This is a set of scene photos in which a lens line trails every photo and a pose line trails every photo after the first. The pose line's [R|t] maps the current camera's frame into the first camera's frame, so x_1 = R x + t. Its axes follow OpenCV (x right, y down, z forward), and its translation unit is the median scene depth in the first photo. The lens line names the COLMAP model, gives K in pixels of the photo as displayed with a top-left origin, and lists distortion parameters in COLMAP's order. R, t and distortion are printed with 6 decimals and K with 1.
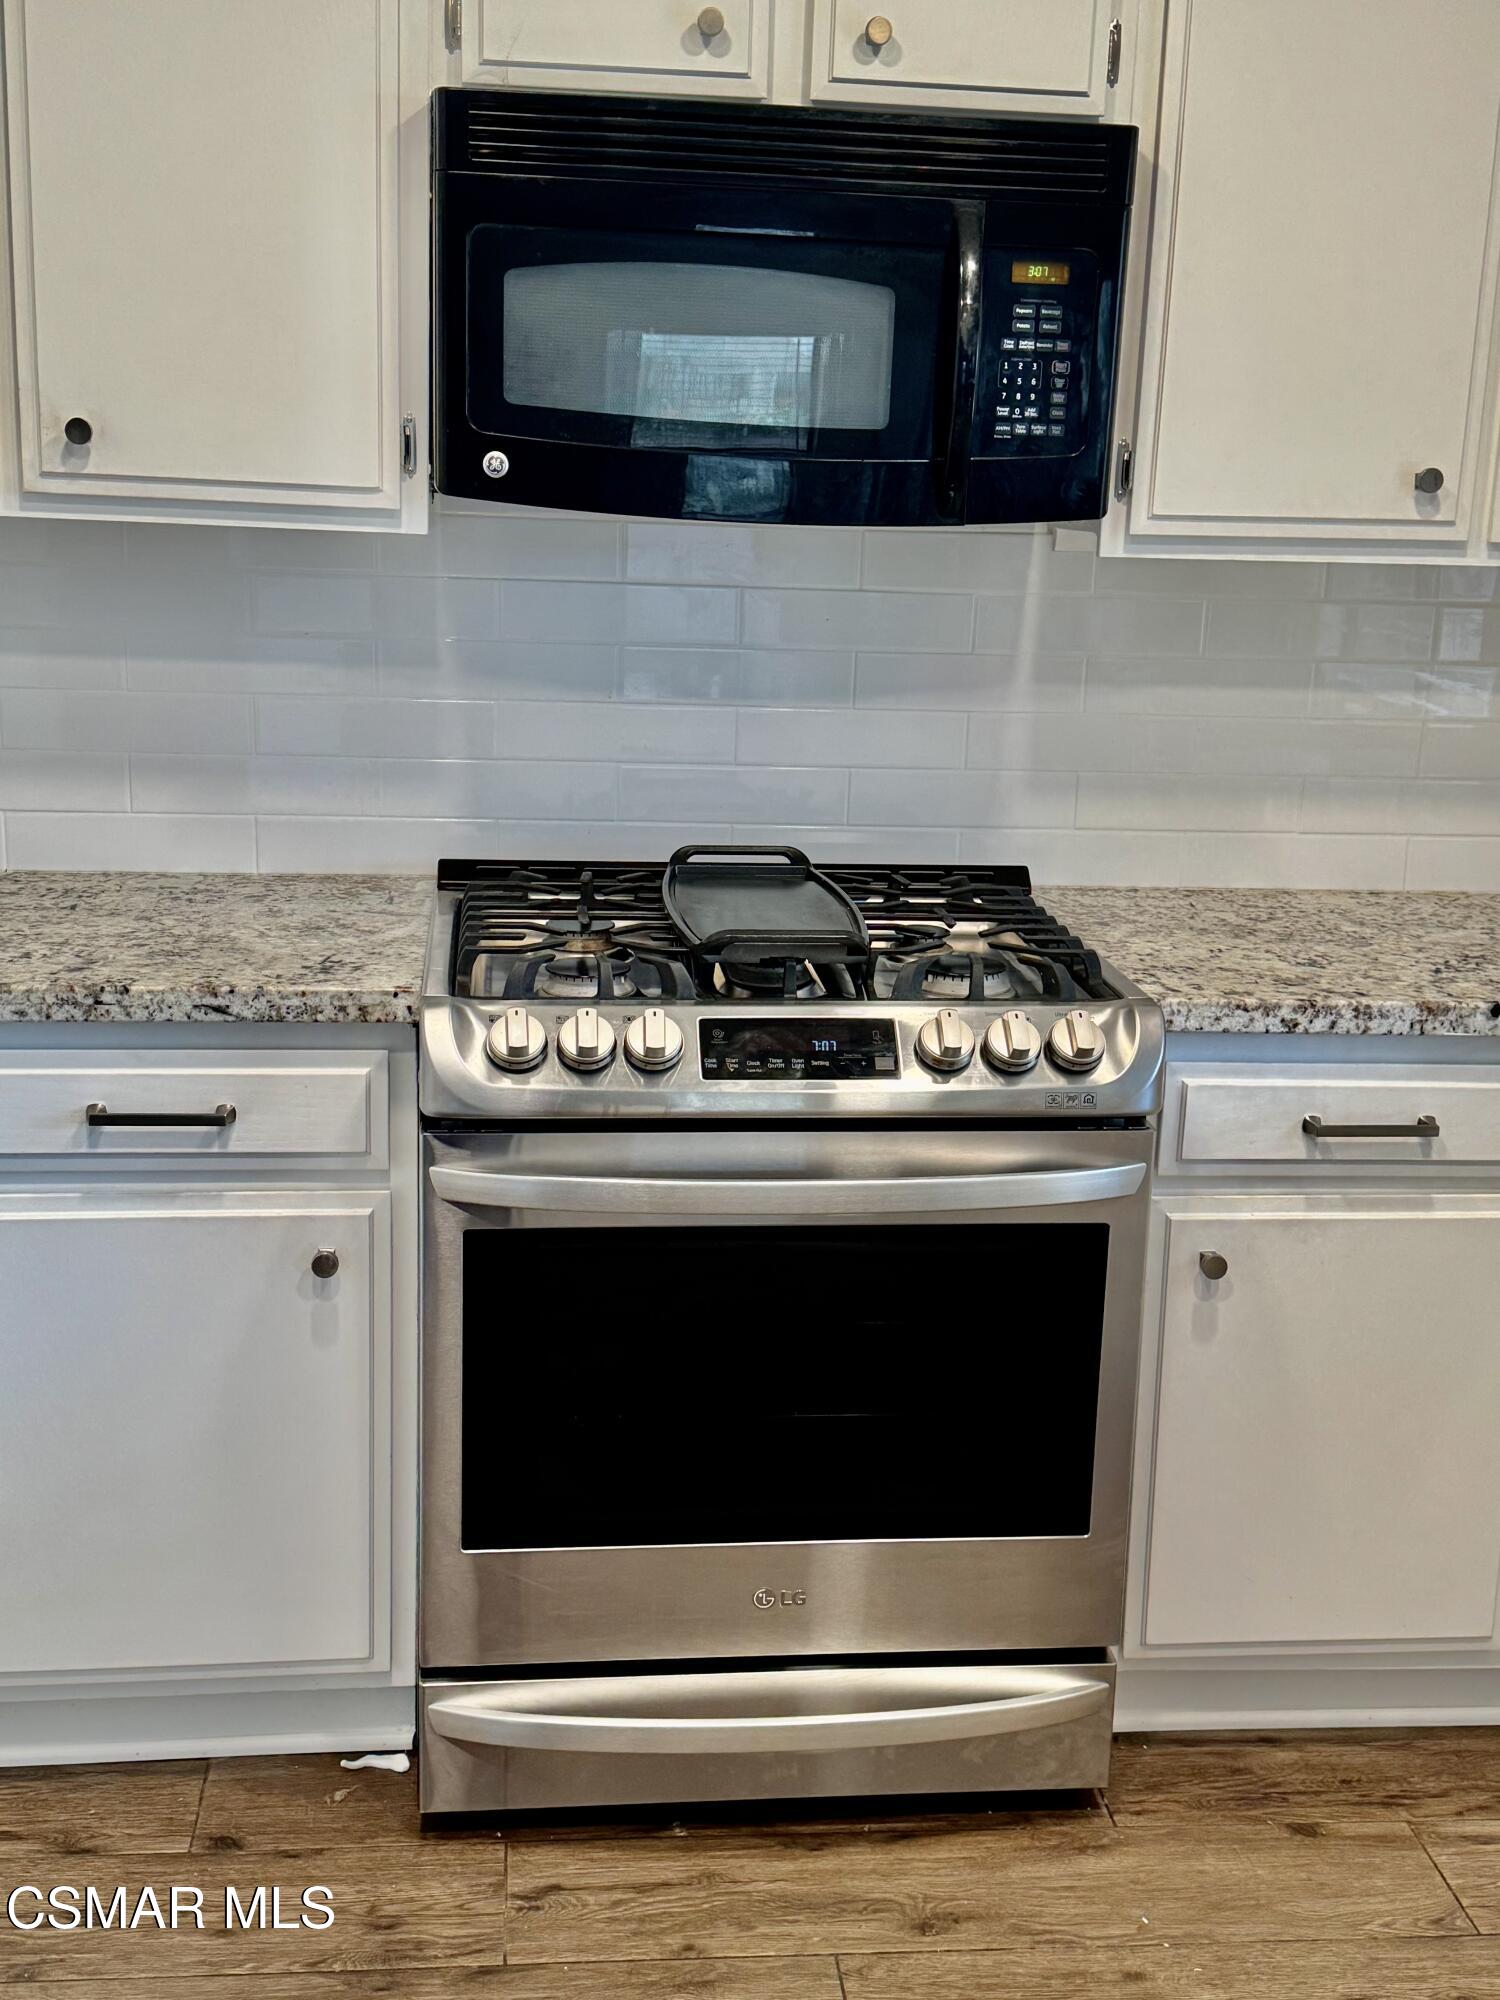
lens RADIAL K [[2259.3, 0, 736.4], [0, 2259.3, 1019.0], [0, 0, 1]] dist [0.065797, 0.000000]
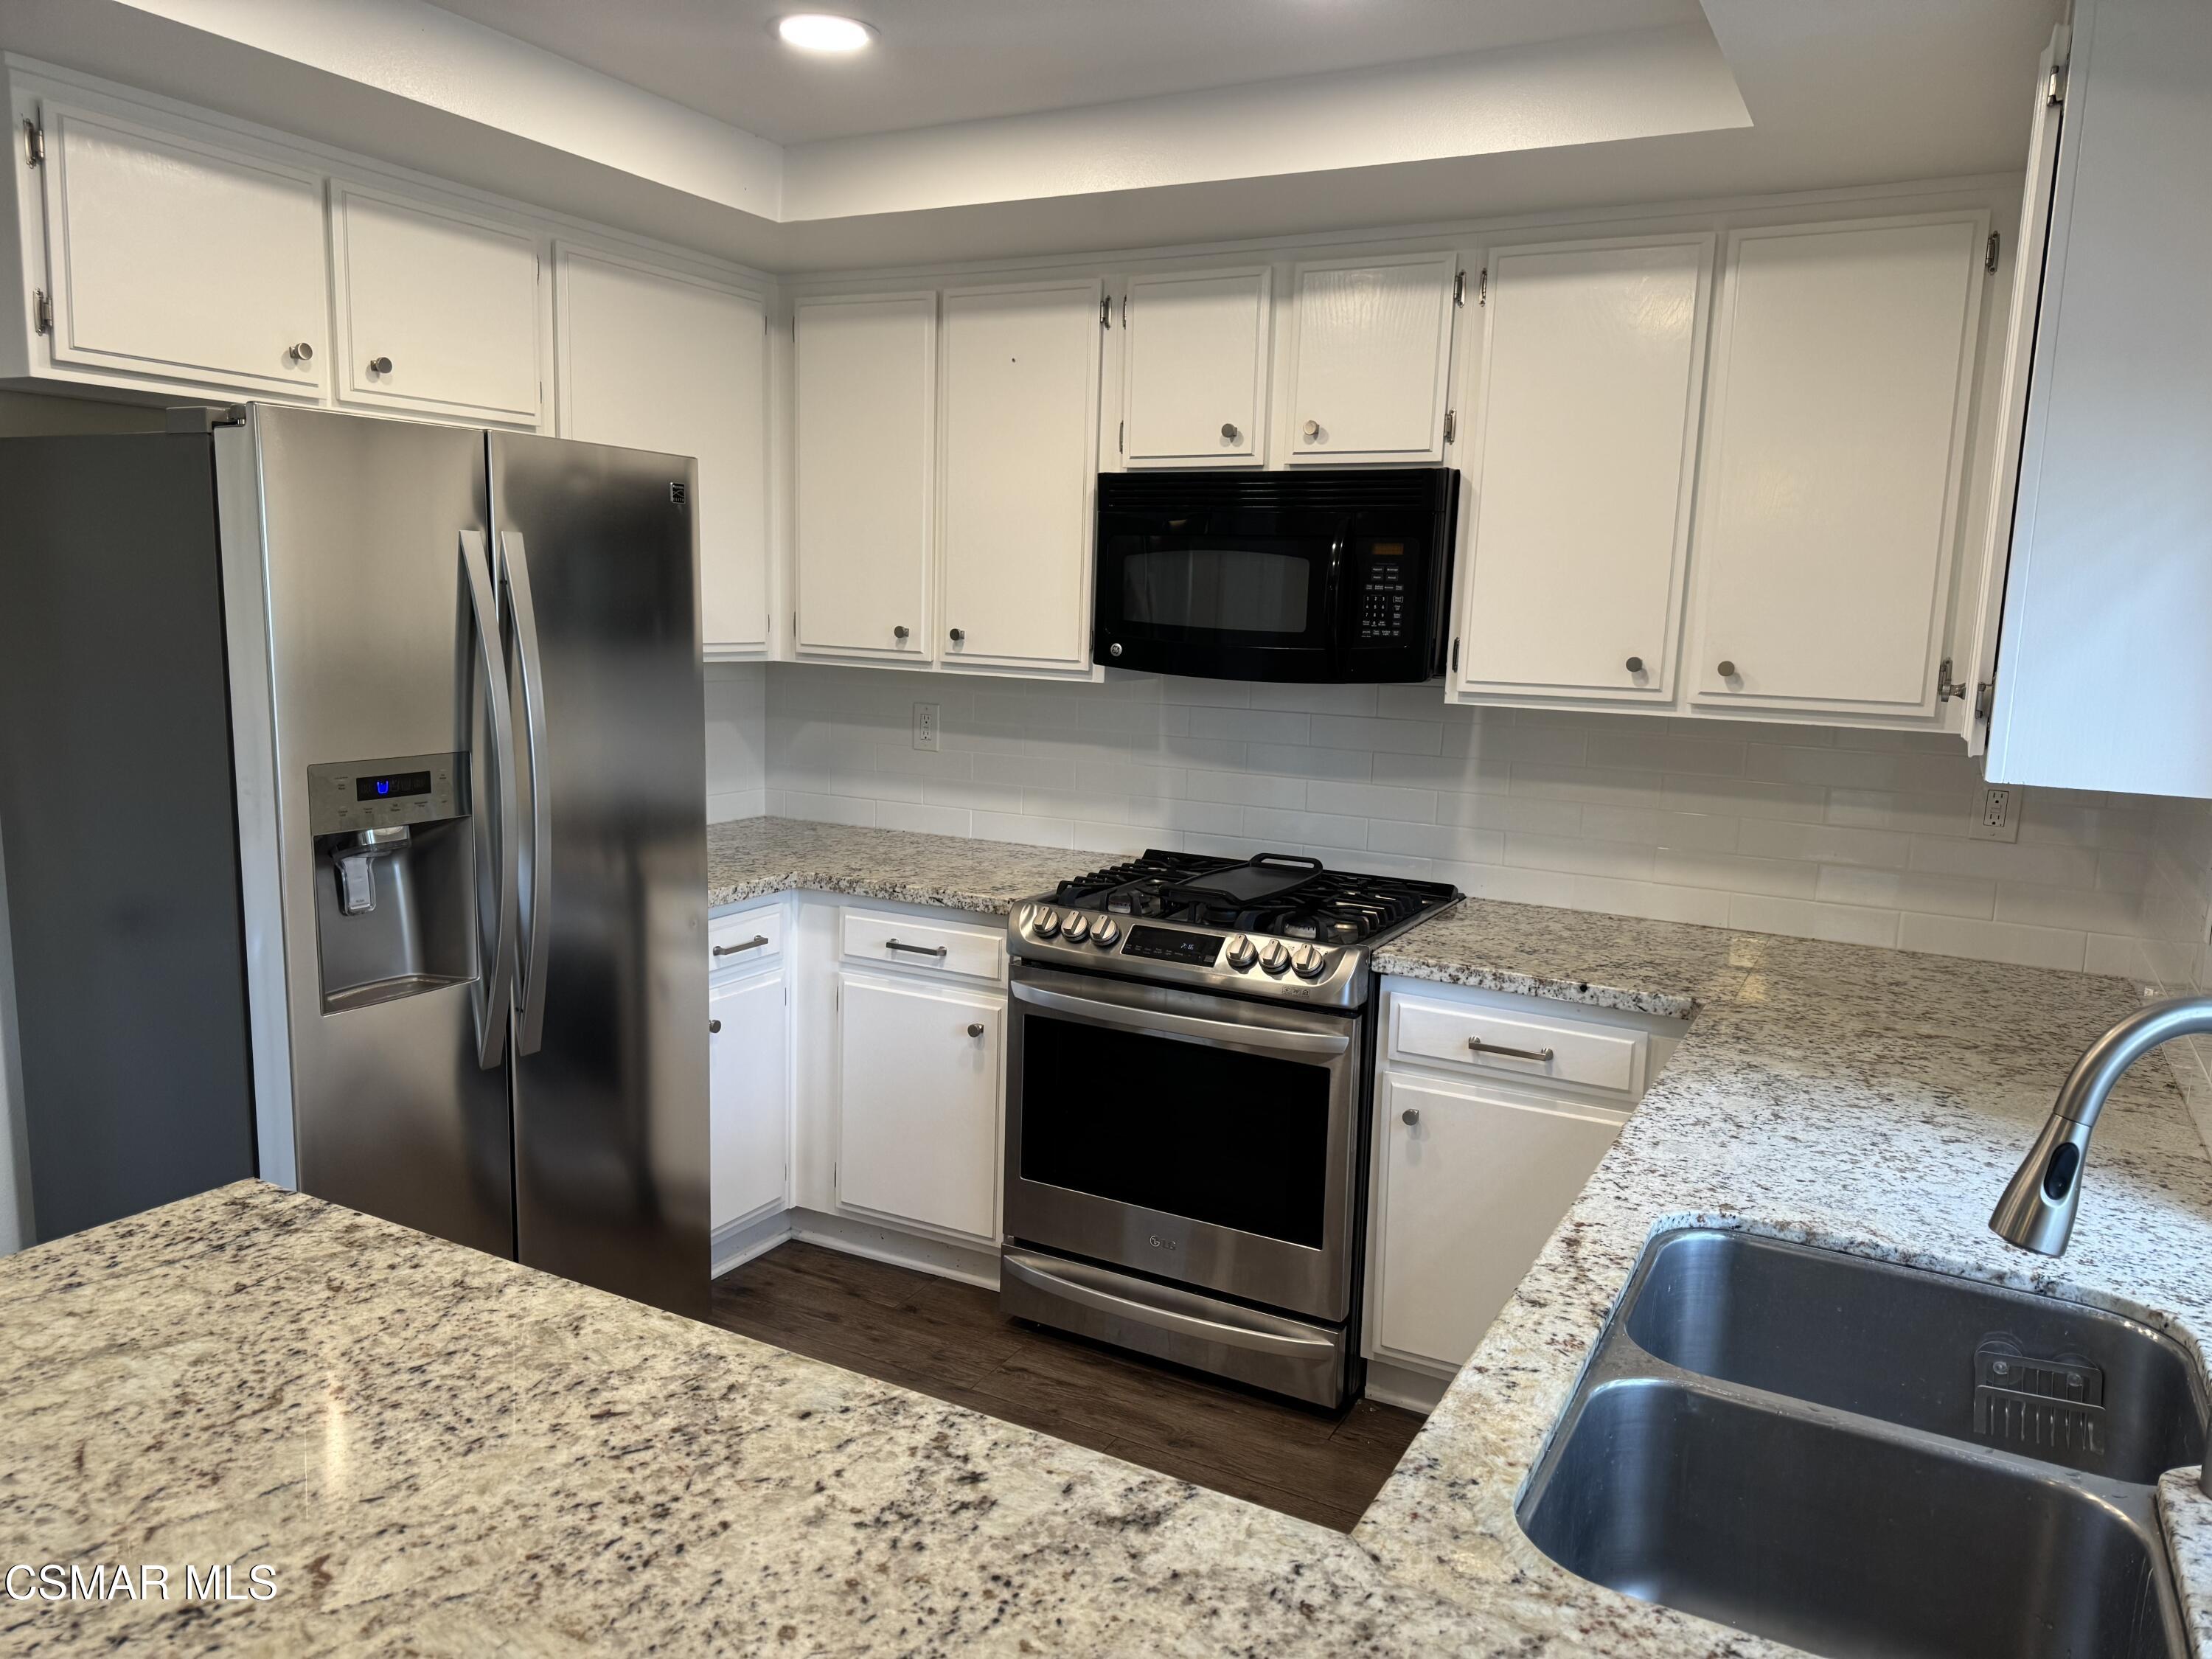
lens RADIAL K [[1564.9, 0, 1090.1], [0, 1564.9, 831.0], [0, 0, 1]] dist [0.076635, -0.091110]
pose [[0.819180, 0.075830, -0.568502, 0.666044], [-0.138058, 0.988147, -0.067129, 0.009903], [0.556673, 0.133477, 0.819939, -0.124161]]
